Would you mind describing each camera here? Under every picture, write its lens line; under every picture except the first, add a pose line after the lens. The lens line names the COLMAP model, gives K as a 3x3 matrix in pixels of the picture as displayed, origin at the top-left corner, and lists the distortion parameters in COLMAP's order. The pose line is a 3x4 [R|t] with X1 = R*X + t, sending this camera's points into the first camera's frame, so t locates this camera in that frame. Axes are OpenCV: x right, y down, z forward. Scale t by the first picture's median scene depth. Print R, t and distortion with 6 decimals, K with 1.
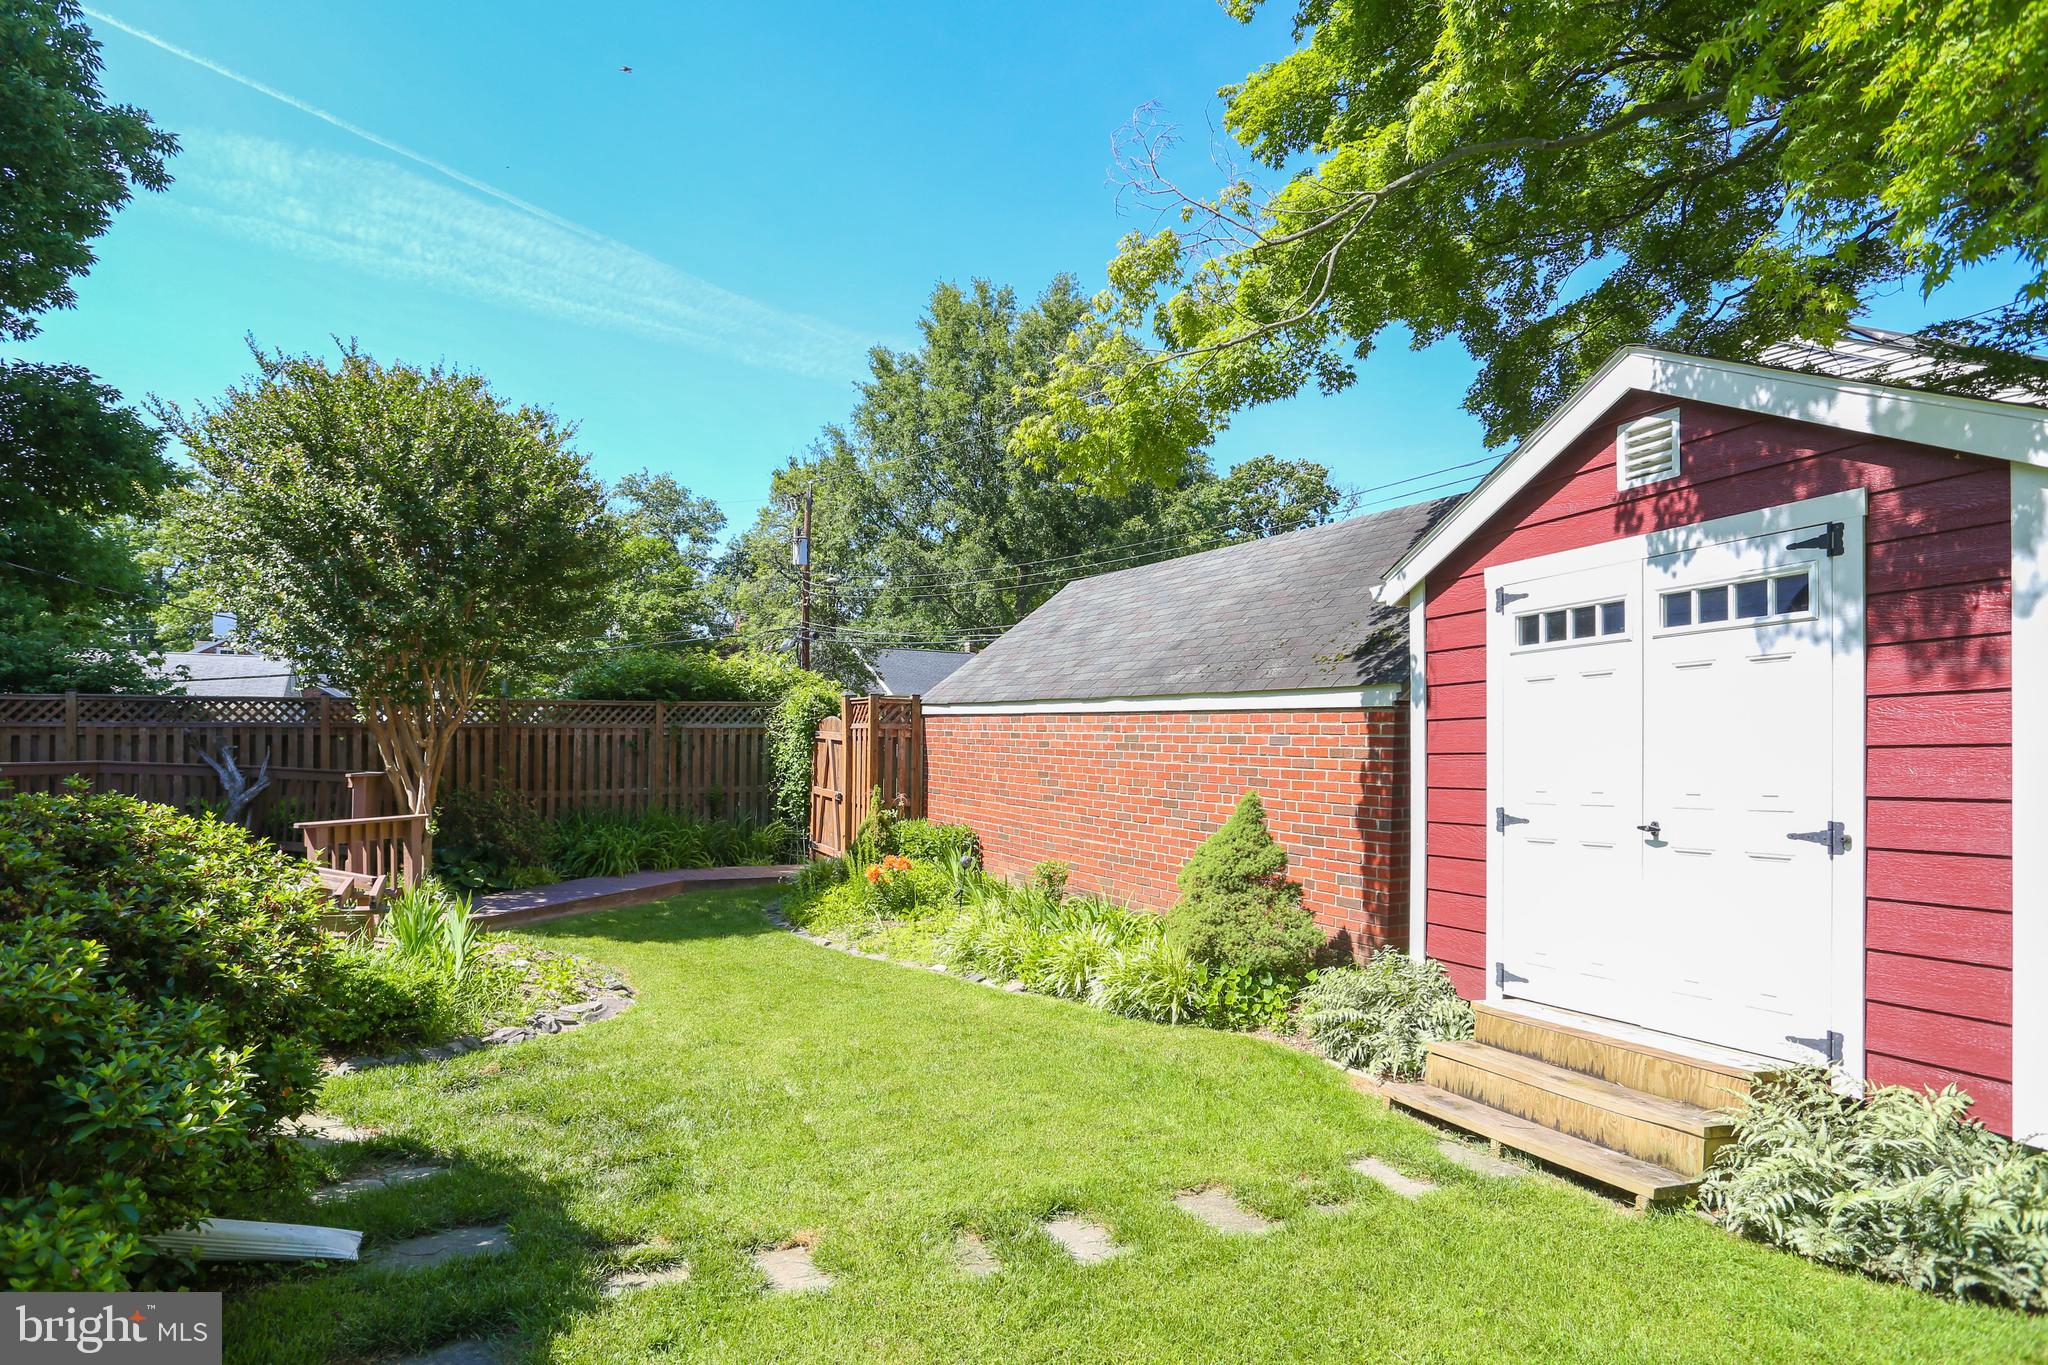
lens RADIAL K [[1085.6, 0, 992.9], [0, 1085.6, 756.9], [0, 0, 1]] dist [-0.021376, 0.001207]
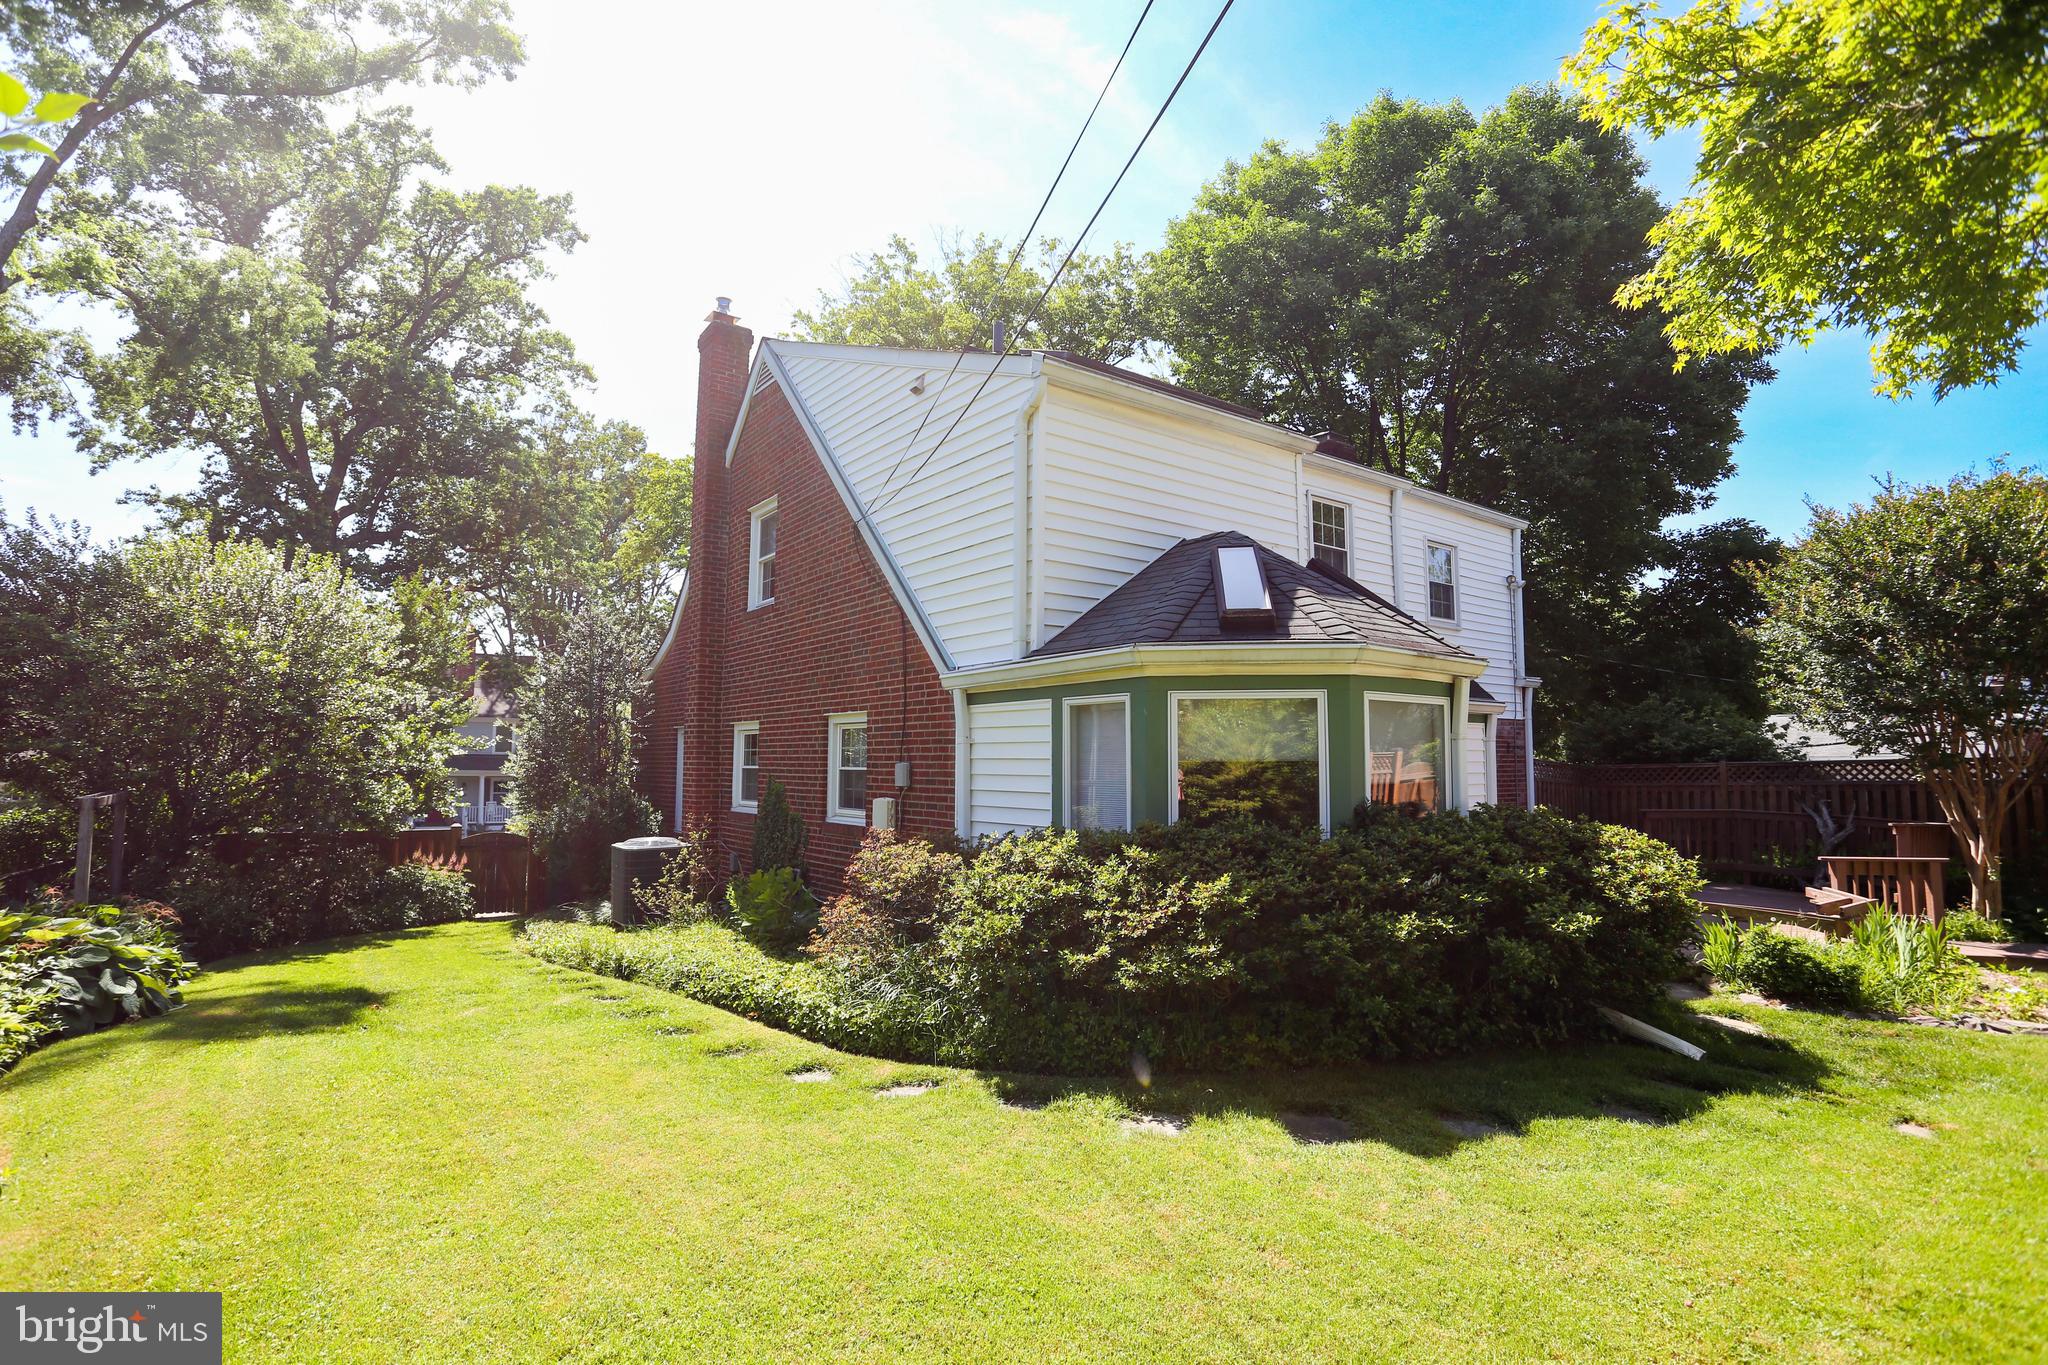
lens RADIAL K [[1036.5, 0, 1010.1], [0, 1036.5, 686.1], [0, 0, 1]] dist [-0.067597, 0.032997]
pose [[0.166808, -0.097739, -0.981133, 0.381077], [-0.020297, 0.994523, -0.102524, -0.002341], [0.985781, 0.037016, 0.163910, -0.205472]]
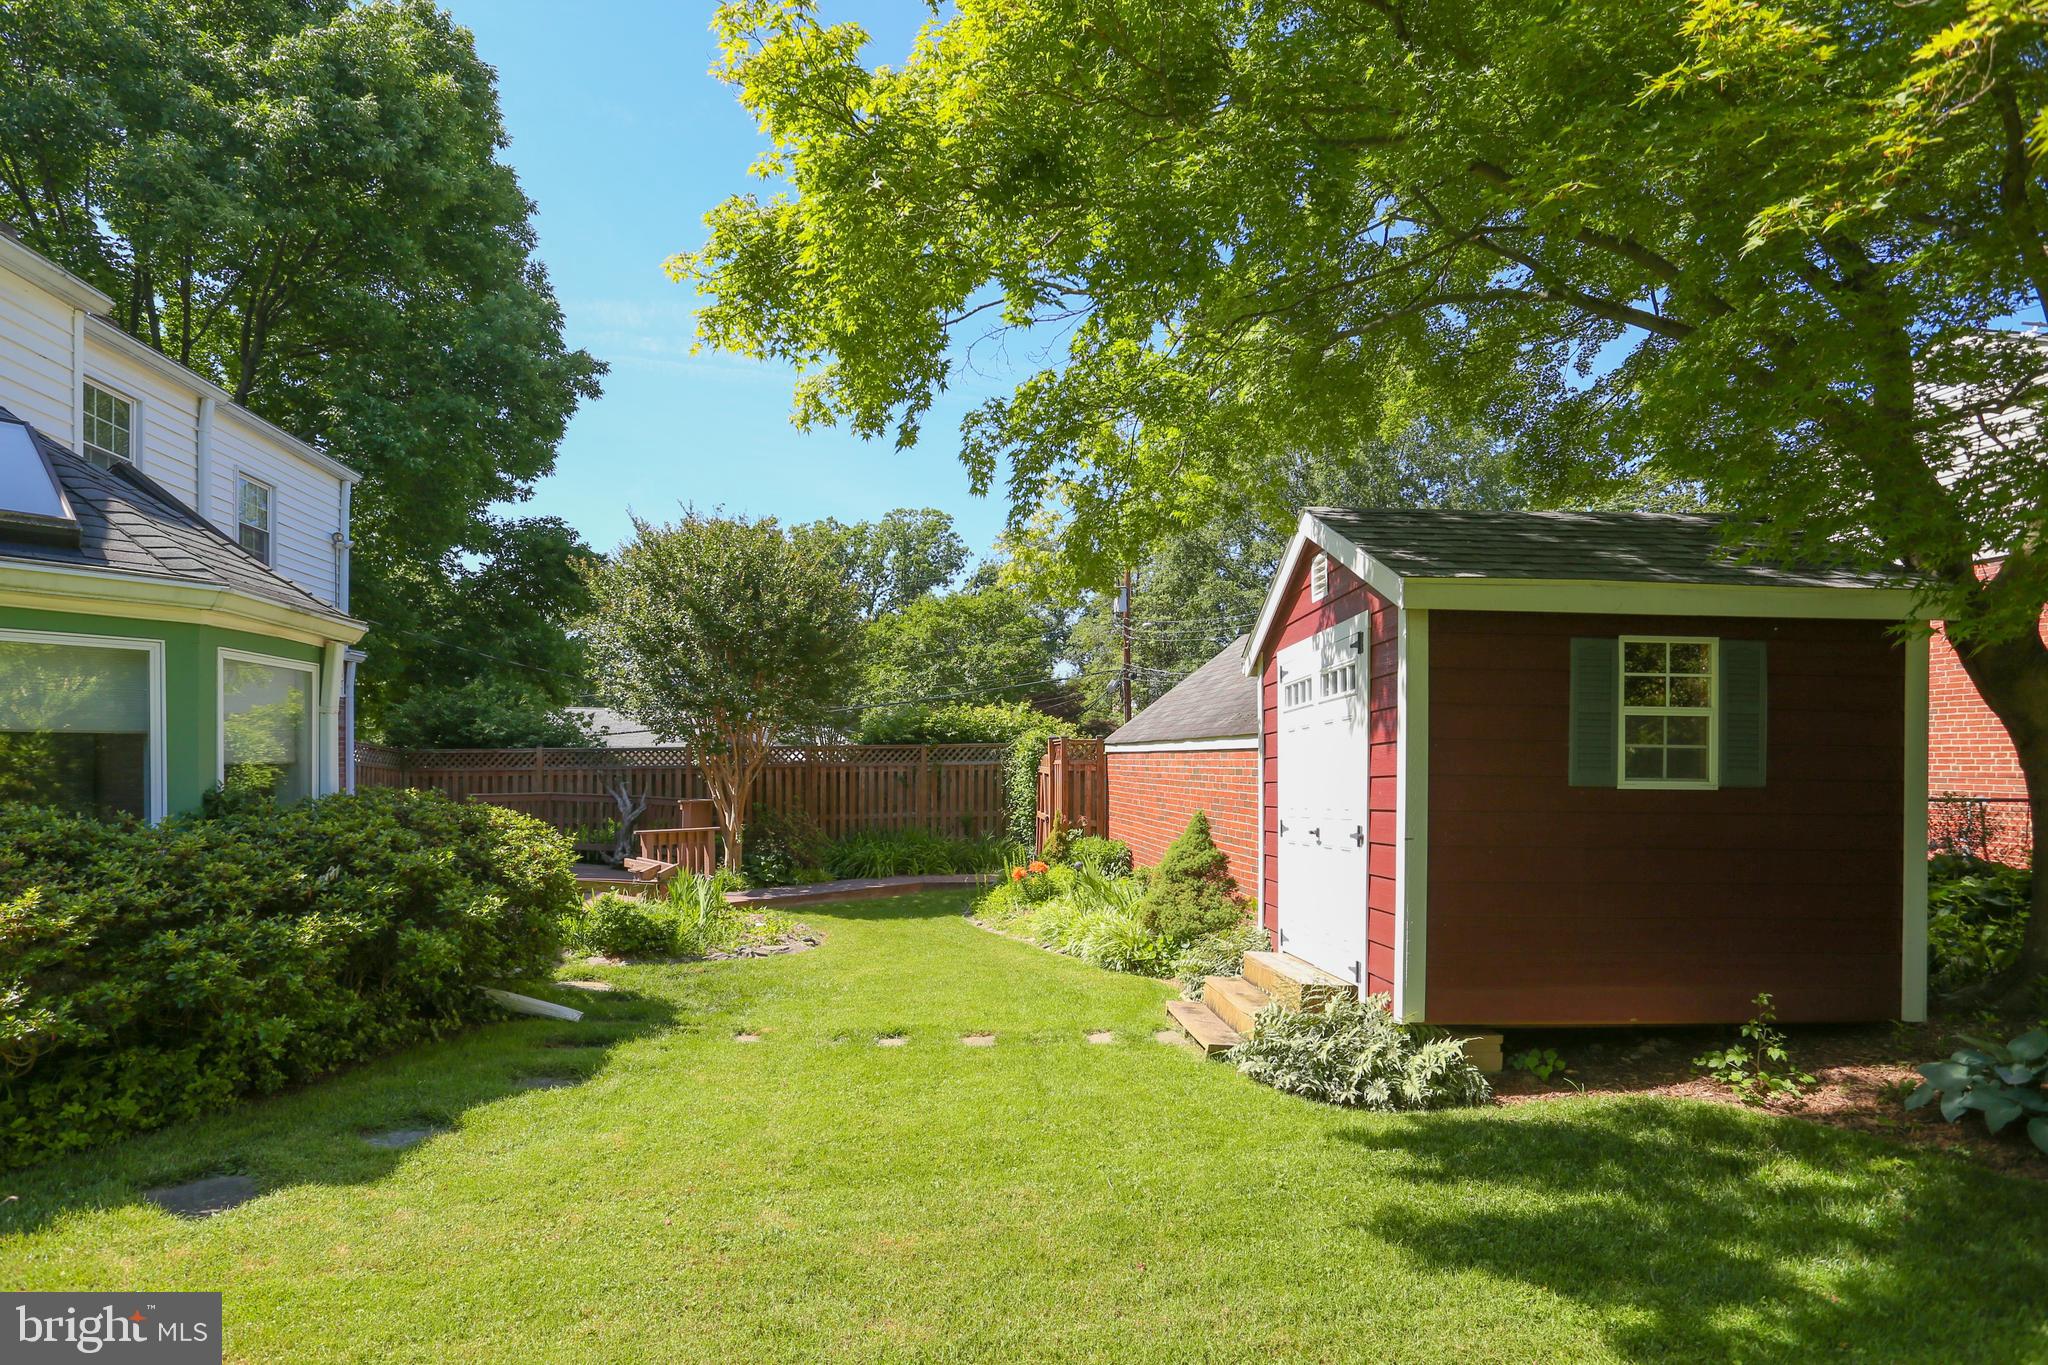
lens RADIAL K [[1089.2, 0, 1021.3], [0, 1089.2, 779.1], [0, 0, 1]] dist [-0.063807, 0.032397]
pose [[0.945428, -0.007809, -0.325737, 0.325827], [0.004857, 0.999939, -0.009873, 0.003577], [0.325795, 0.007752, 0.945409, -0.254848]]
